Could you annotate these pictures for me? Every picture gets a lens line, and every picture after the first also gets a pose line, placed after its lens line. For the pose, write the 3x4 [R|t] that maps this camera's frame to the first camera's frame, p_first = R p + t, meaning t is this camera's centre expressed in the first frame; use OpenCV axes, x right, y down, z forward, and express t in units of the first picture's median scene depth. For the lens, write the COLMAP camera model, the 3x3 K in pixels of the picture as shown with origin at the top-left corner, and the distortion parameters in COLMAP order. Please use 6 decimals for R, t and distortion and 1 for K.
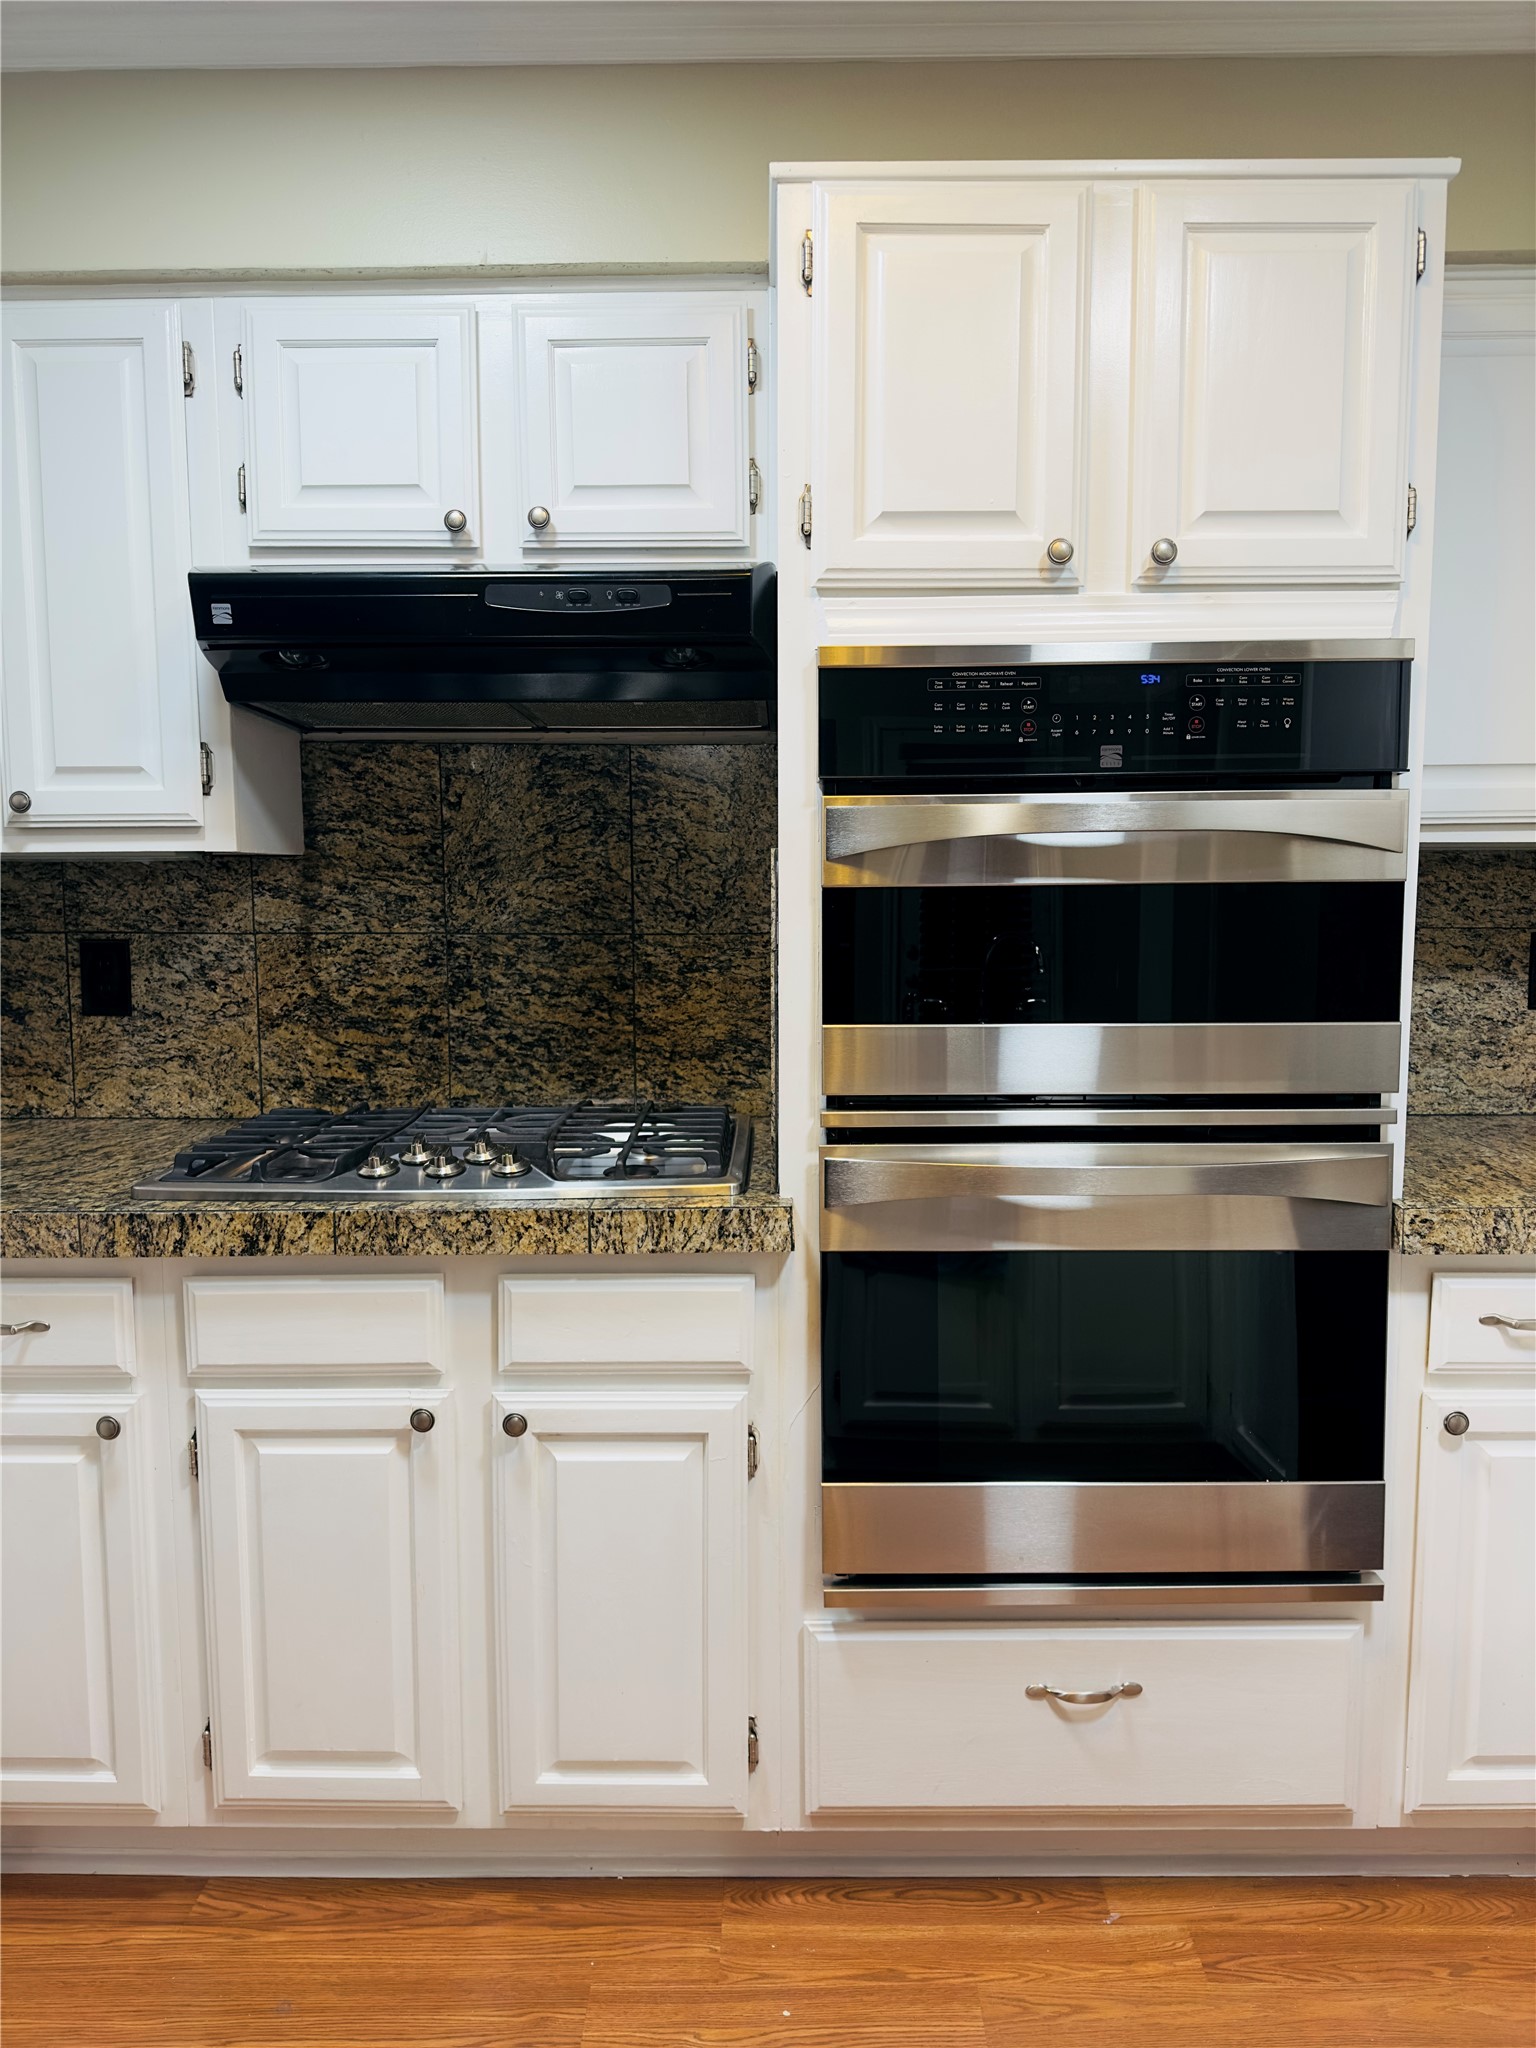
lens RADIAL K [[1421.7, 0, 768.0], [0, 1421.7, 1024.0], [0, 0, 1]] dist [0.166713, -0.319771]
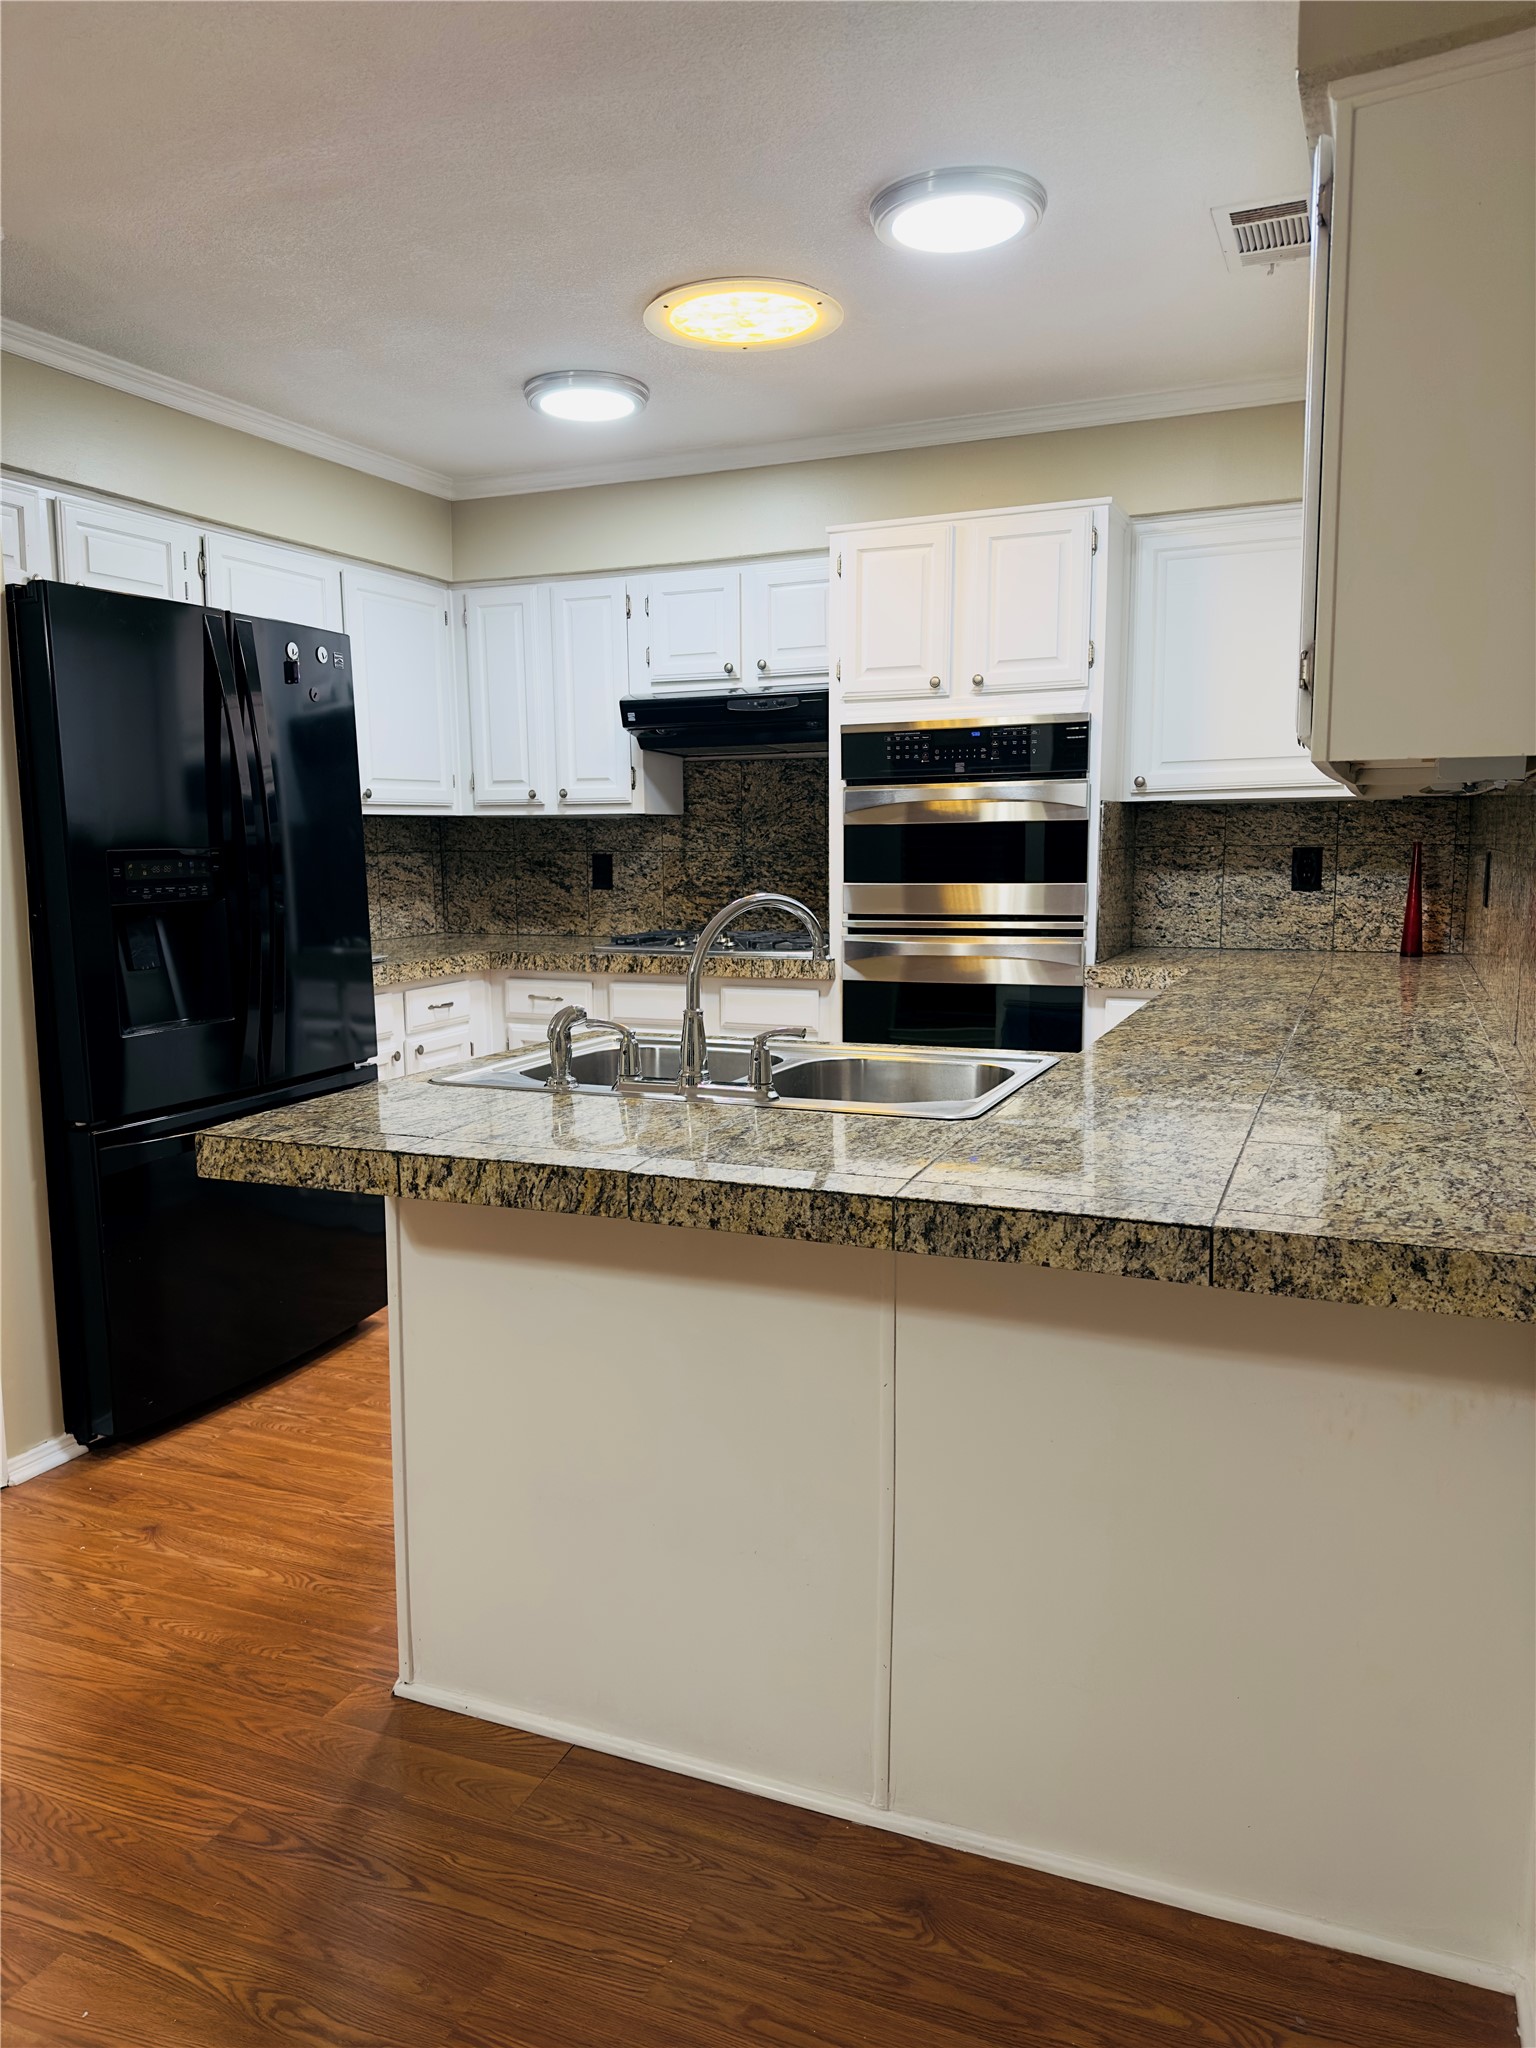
lens RADIAL K [[1421.7, 0, 768.0], [0, 1421.7, 1024.0], [0, 0, 1]] dist [0.166713, -0.319771]
pose [[0.923581, 0.044873, -0.380769, 0.781098], [-0.033477, 0.998773, 0.036503, 0.142074], [0.381940, -0.020967, 0.923949, -1.164856]]
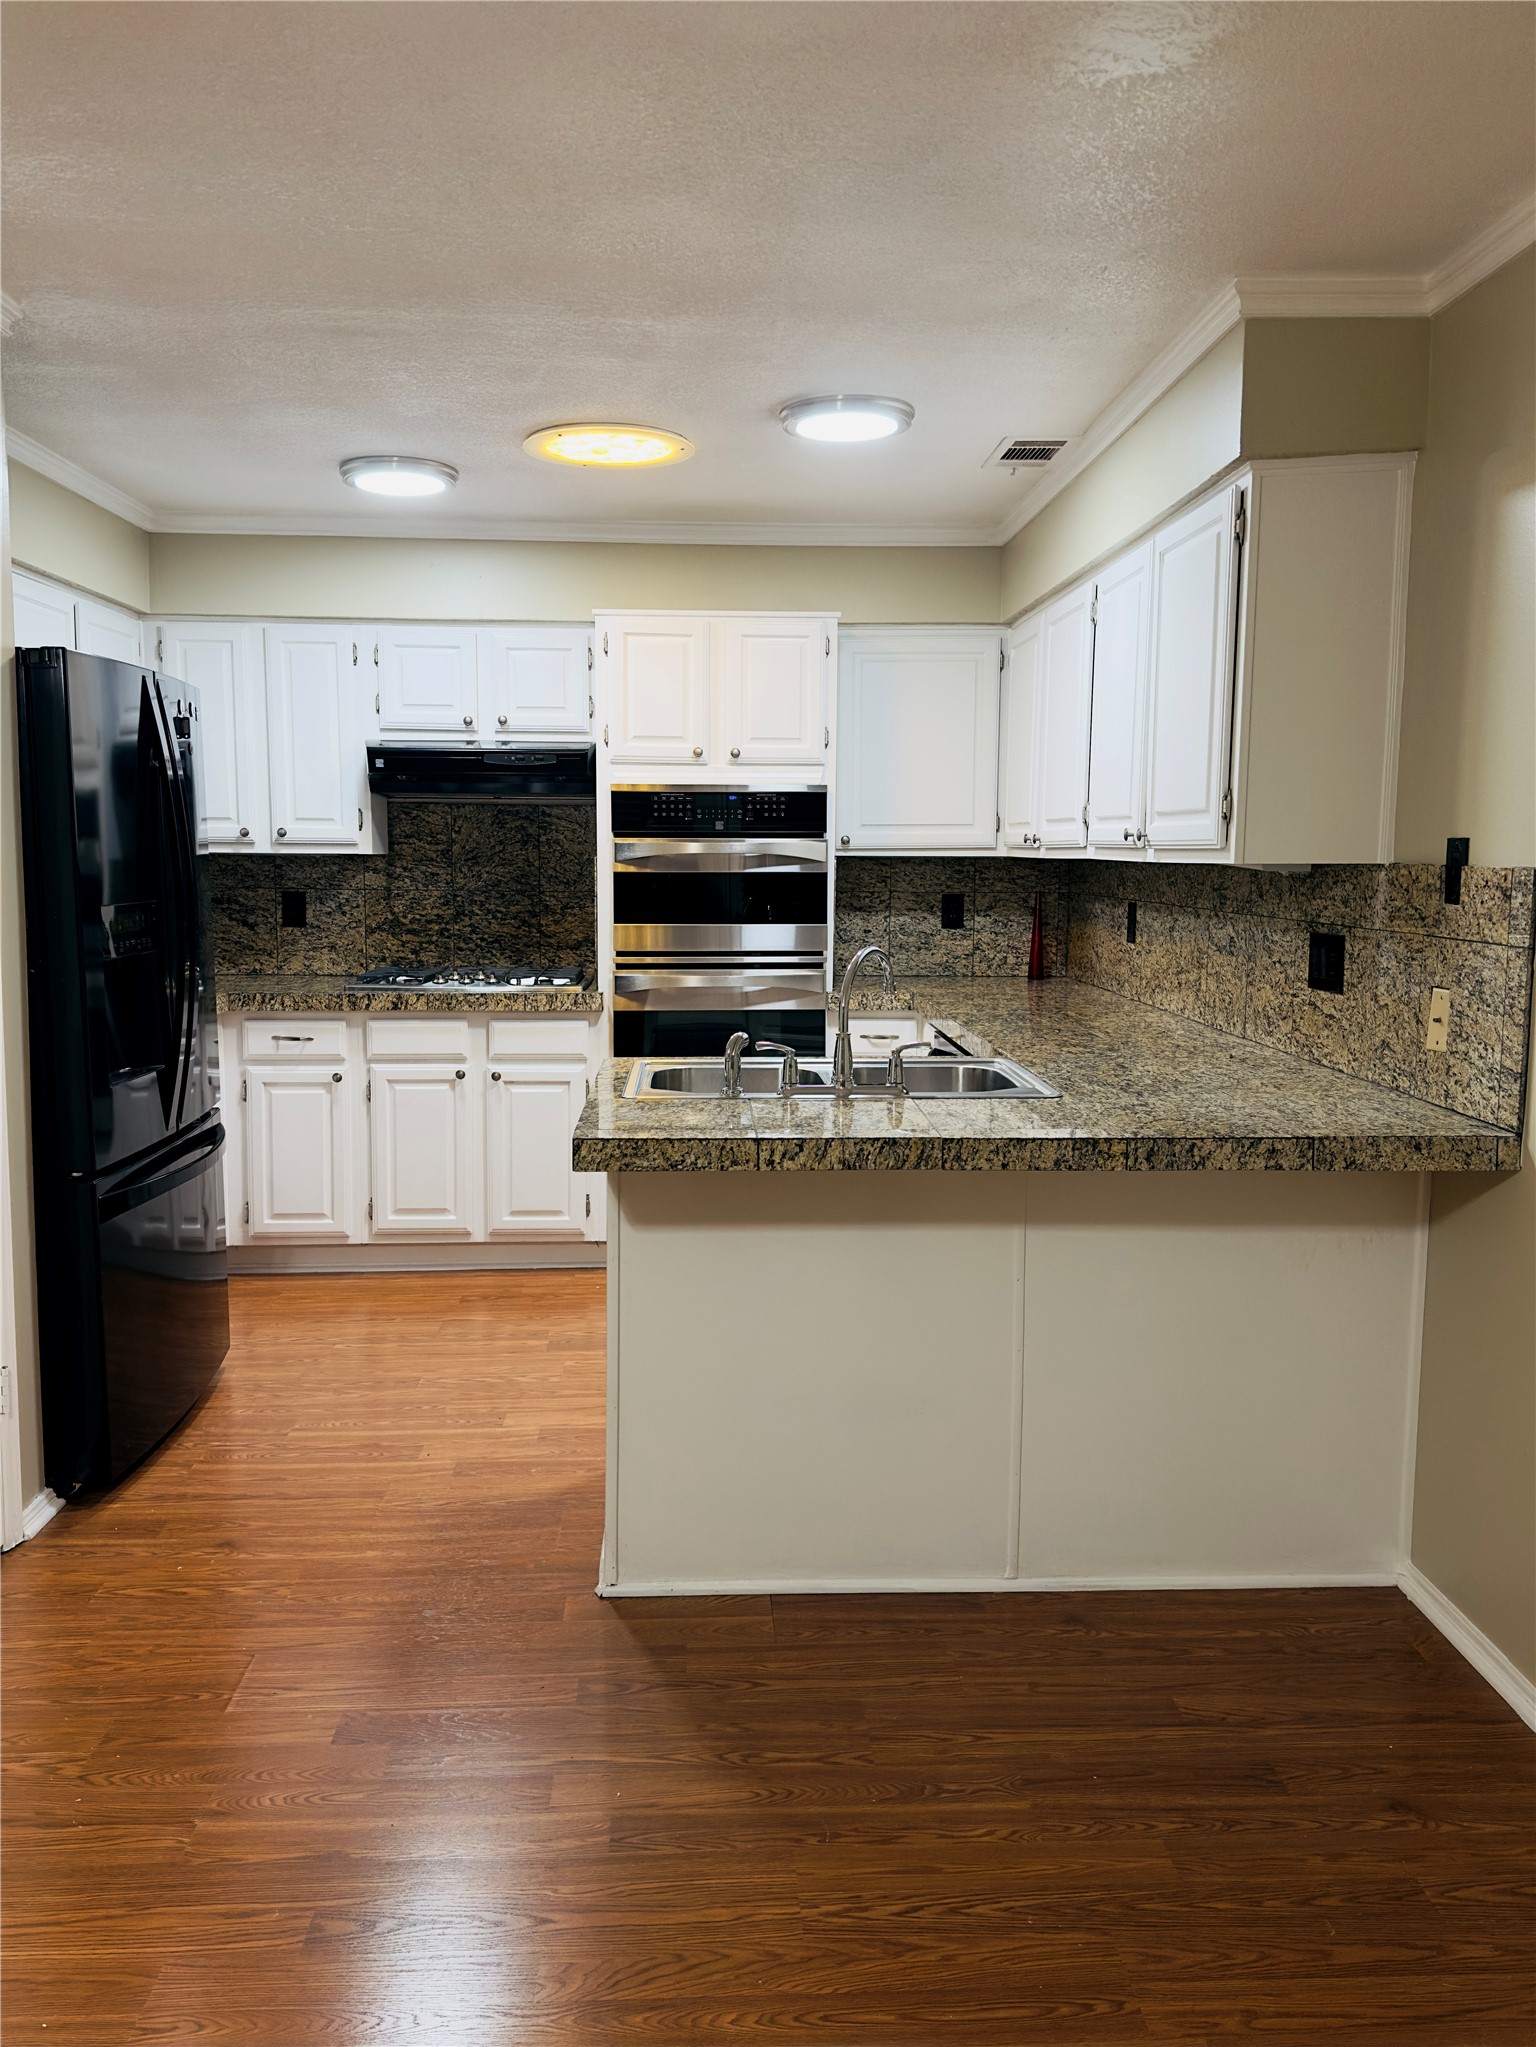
lens RADIAL K [[1579.9, 0, 764.4], [0, 1579.9, 1016.3], [0, 0, 1]] dist [0.173207, -0.359288]
pose [[0.998476, 0.002507, 0.055131, 0.145376], [-0.002684, 0.999991, 0.003144, 0.151125], [-0.055122, -0.003288, 0.998474, -1.824015]]
